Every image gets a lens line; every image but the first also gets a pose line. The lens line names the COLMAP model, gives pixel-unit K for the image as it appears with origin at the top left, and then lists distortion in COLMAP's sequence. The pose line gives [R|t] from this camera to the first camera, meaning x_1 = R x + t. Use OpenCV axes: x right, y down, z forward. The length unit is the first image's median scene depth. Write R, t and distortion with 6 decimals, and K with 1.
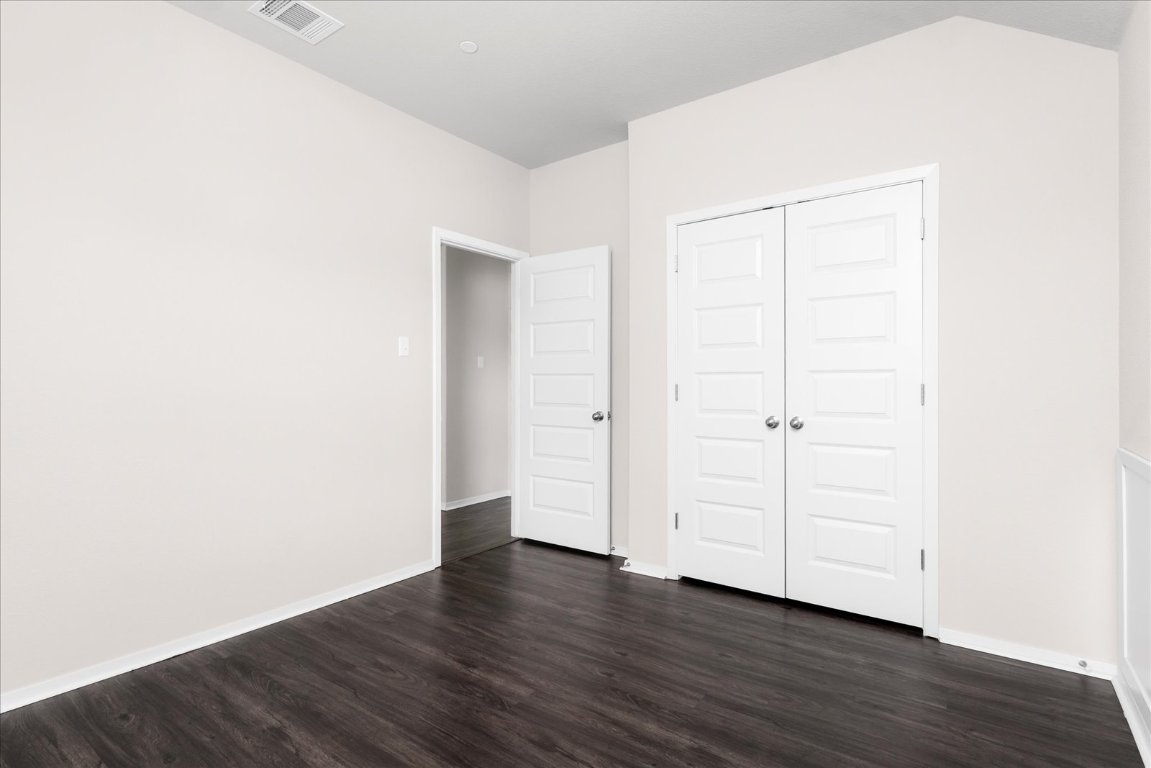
lens RADIAL K [[578.9, 0, 575.5], [0, 578.9, 384.0], [0, 0, 1]] dist [-0.000550, -0.000170]
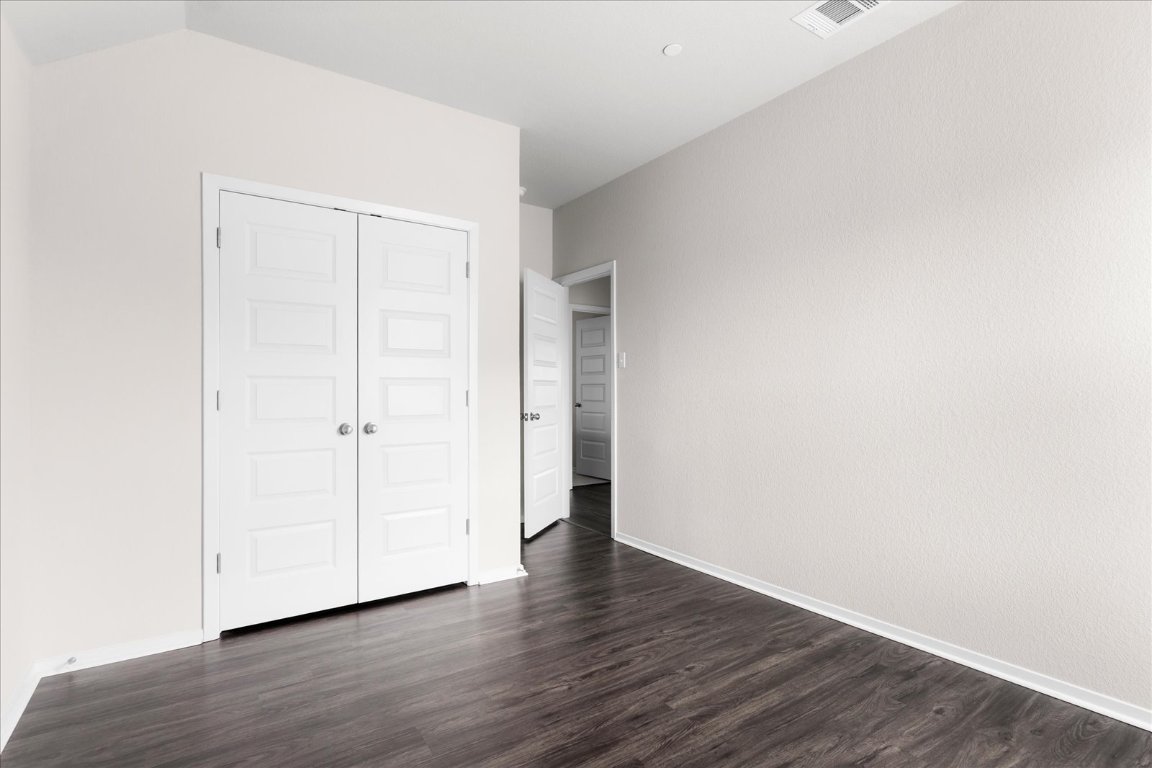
lens RADIAL K [[570.1, 0, 574.4], [0, 570.1, 390.0], [0, 0, 1]] dist [-0.000460, -0.000047]
pose [[0.316710, 0.004644, 0.948511, -0.463762], [0.002296, 0.999981, -0.005663, 0.006226], [-0.948520, 0.003971, 0.316693, 0.328708]]
